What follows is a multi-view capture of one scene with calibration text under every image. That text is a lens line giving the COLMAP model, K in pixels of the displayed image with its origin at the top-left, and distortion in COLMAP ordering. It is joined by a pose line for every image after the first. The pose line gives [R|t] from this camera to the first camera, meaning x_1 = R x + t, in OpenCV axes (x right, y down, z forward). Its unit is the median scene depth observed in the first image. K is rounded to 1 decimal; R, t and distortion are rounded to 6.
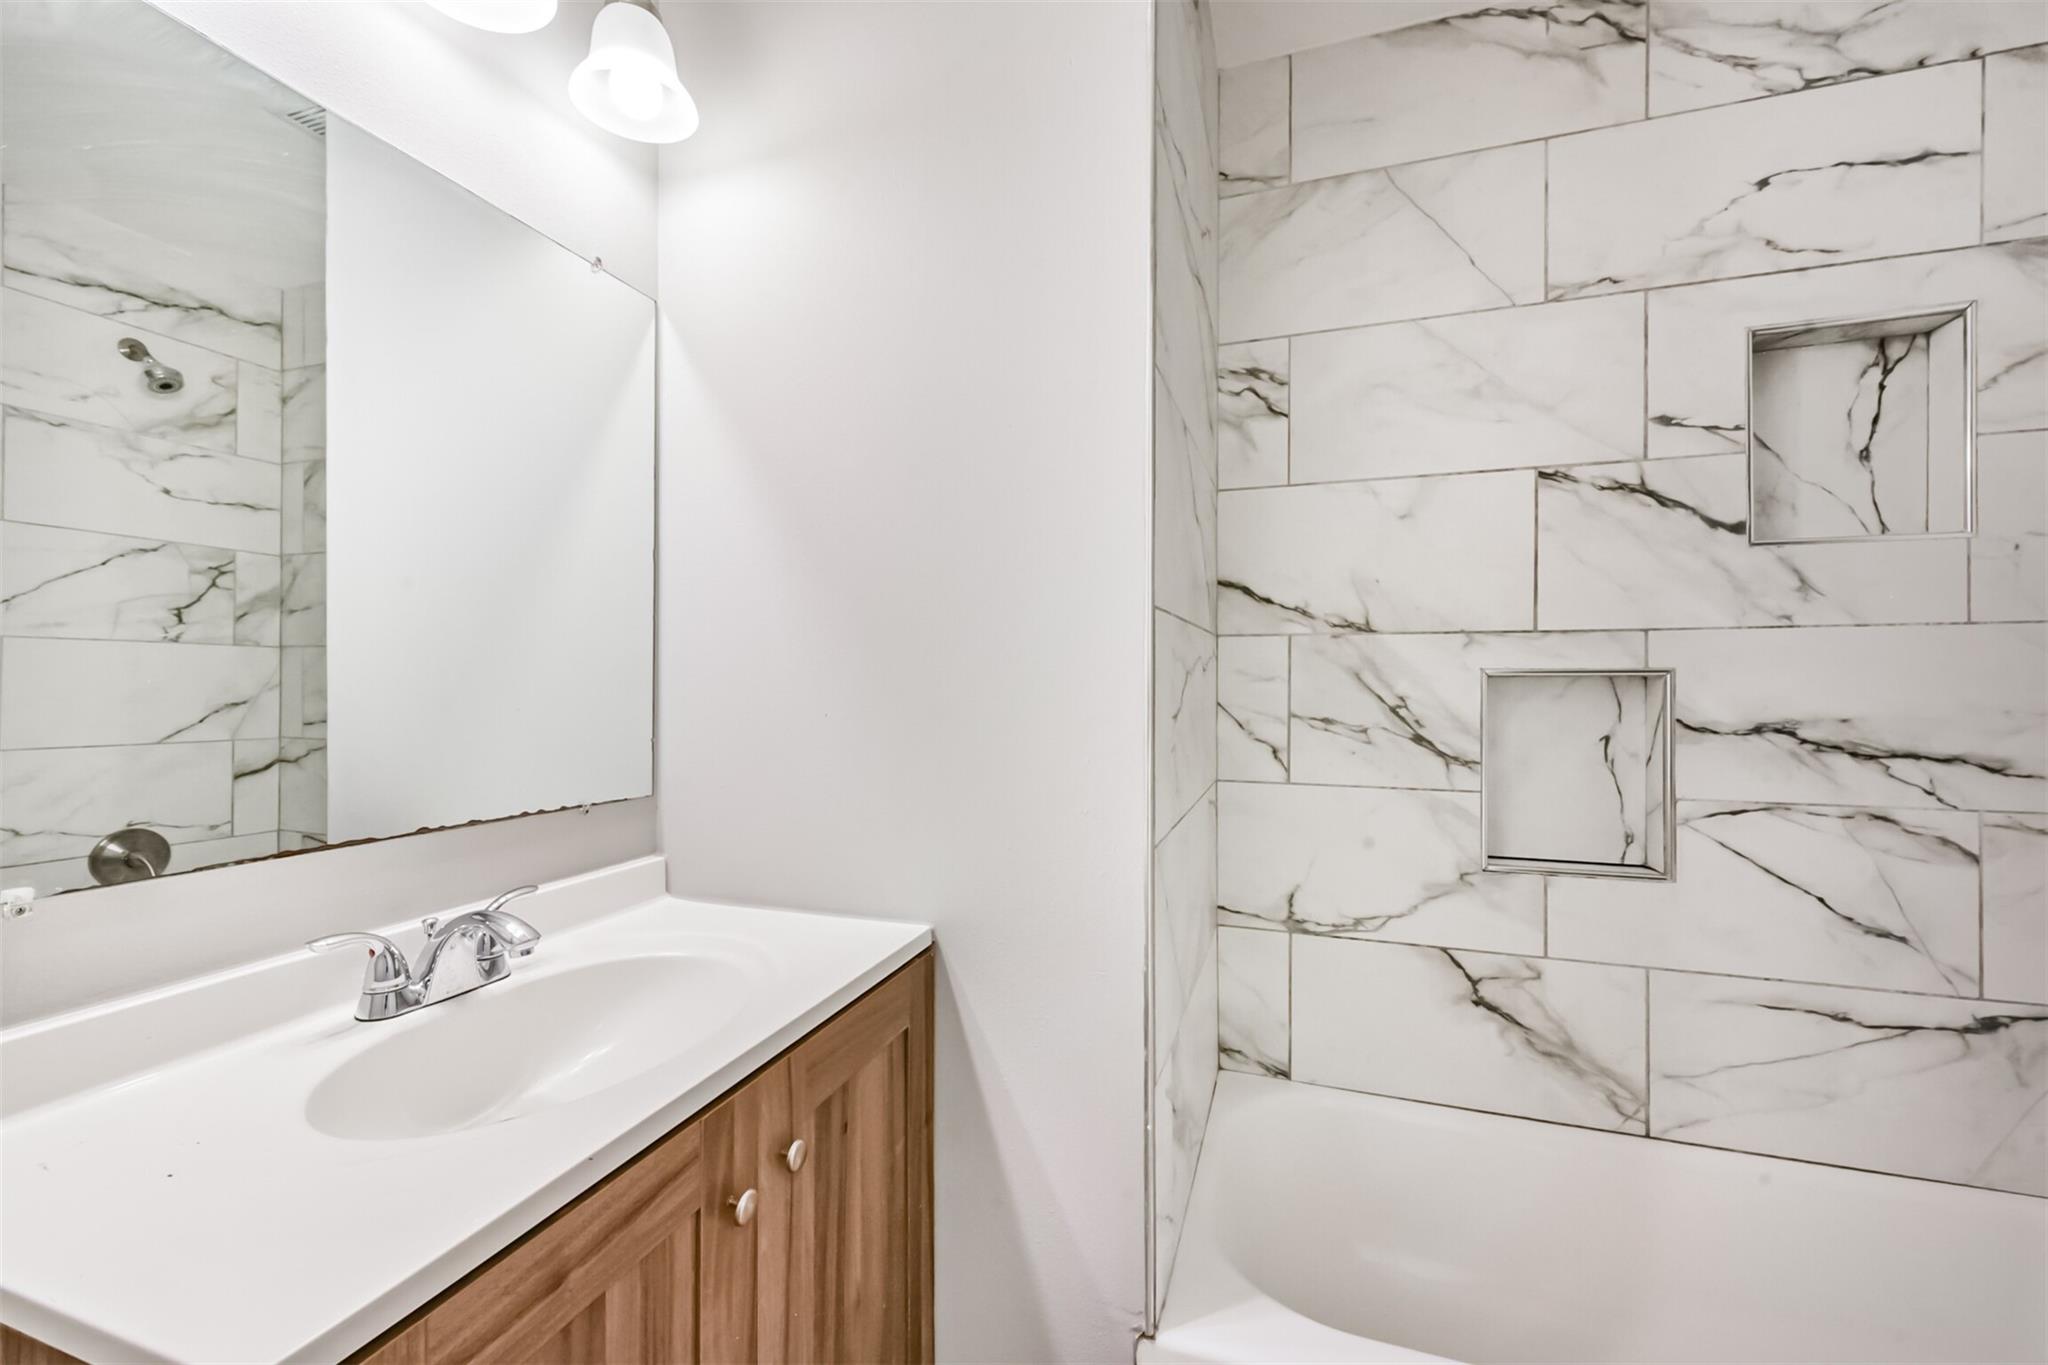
lens RADIAL K [[877.2, 0, 1017.3], [0, 877.2, 683.6], [0, 0, 1]] dist [-0.000148, -0.000938]
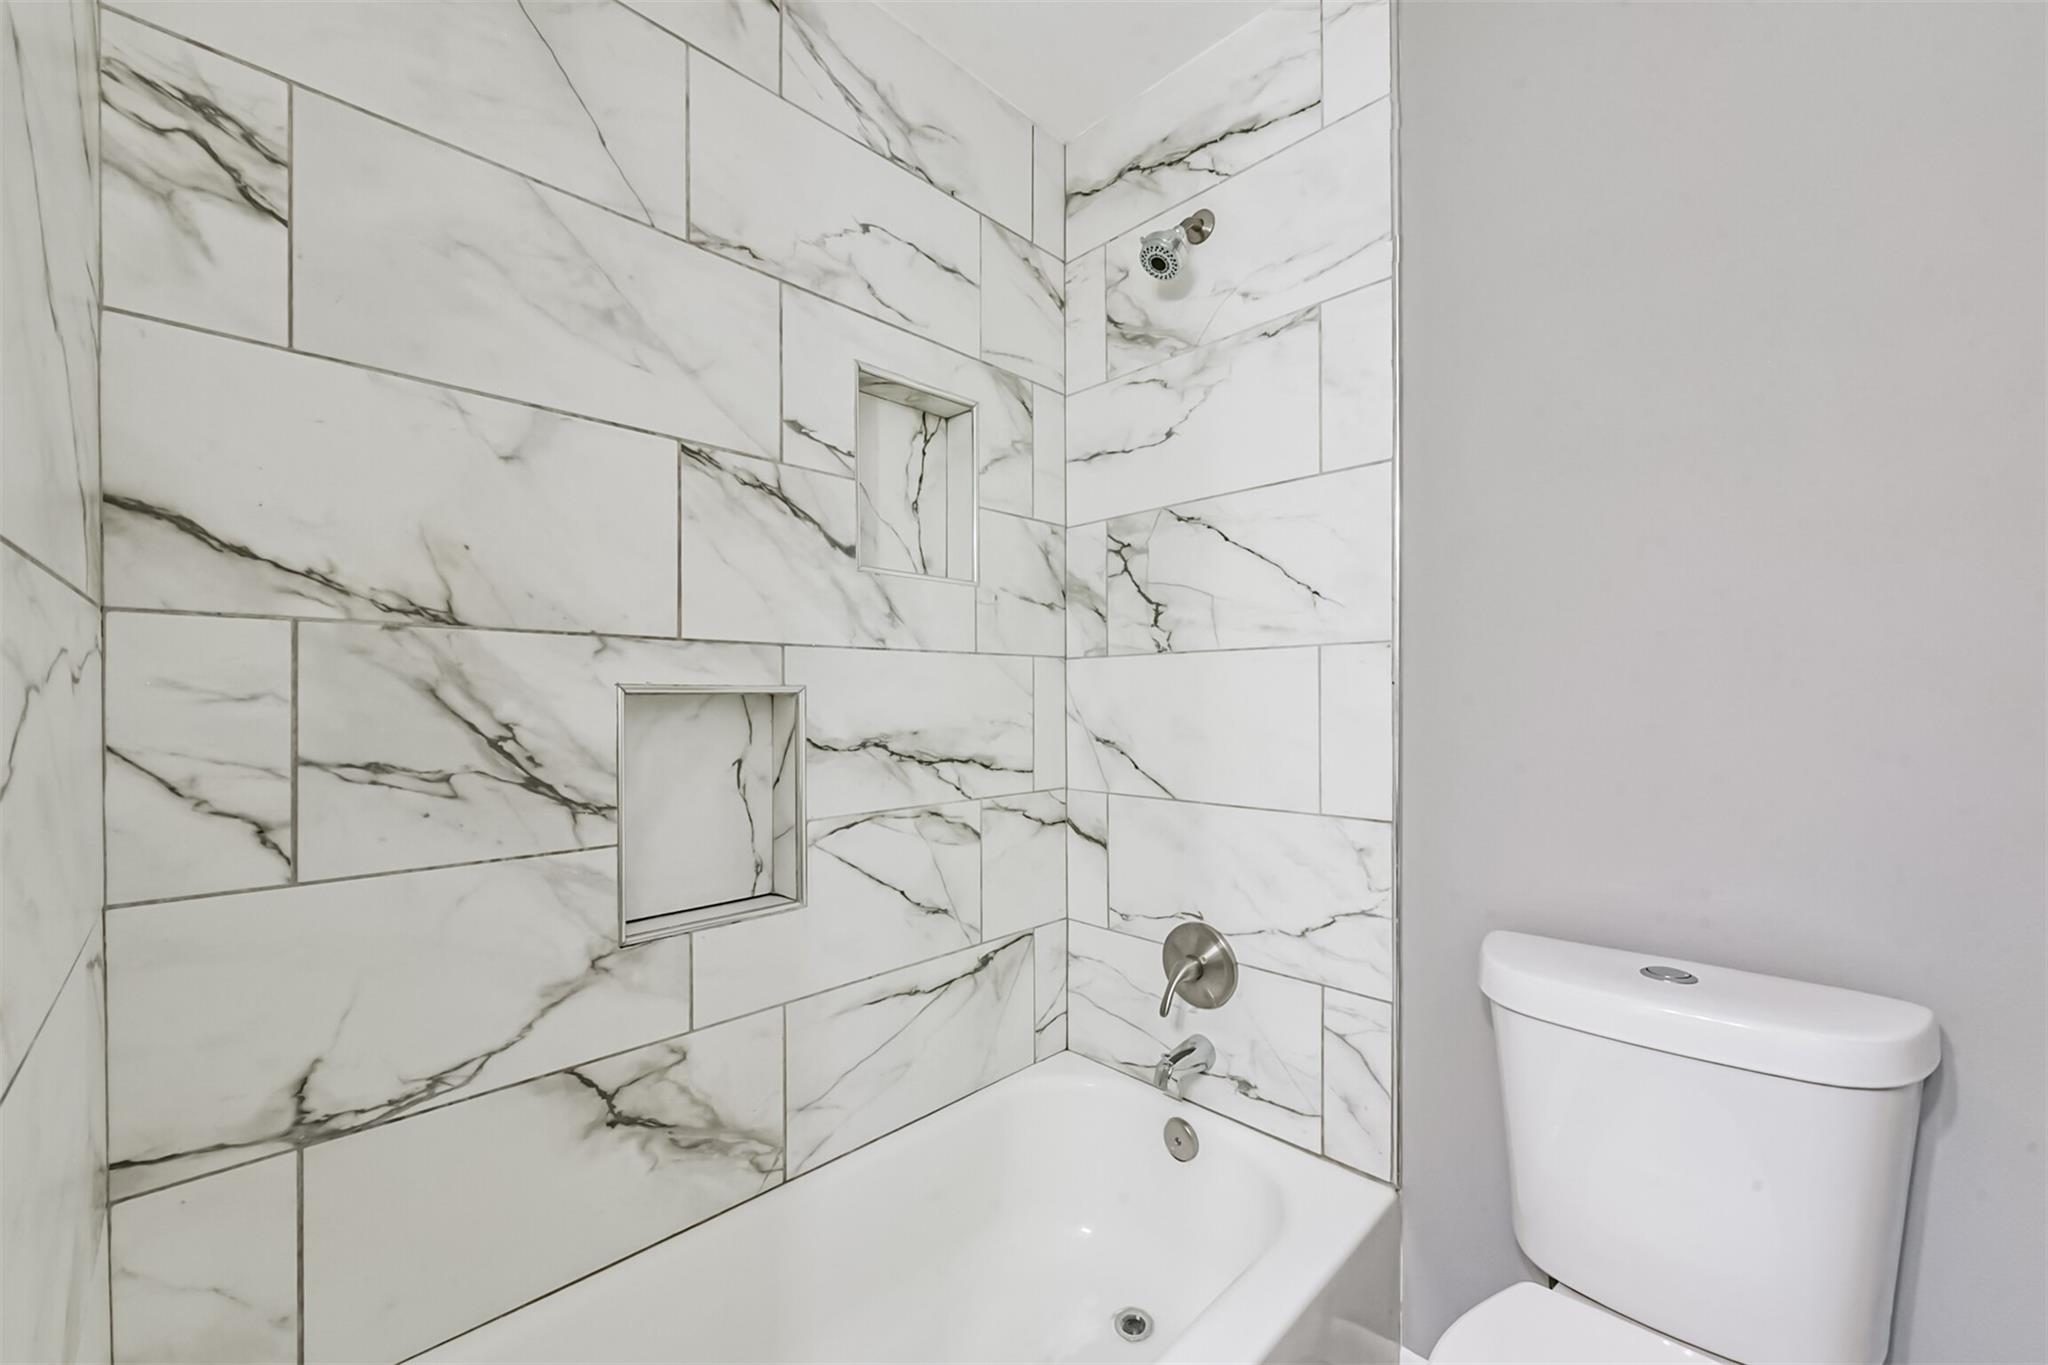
lens RADIAL K [[802.6, 0, 1025.1], [0, 802.6, 700.5], [0, 0, 1]] dist [0.004937, -0.002294]
pose [[0.440522, -0.007030, 0.897715, 0.058535], [-0.000153, 0.999969, 0.007906, -0.008187], [-0.897742, -0.003621, 0.440507, 0.378332]]
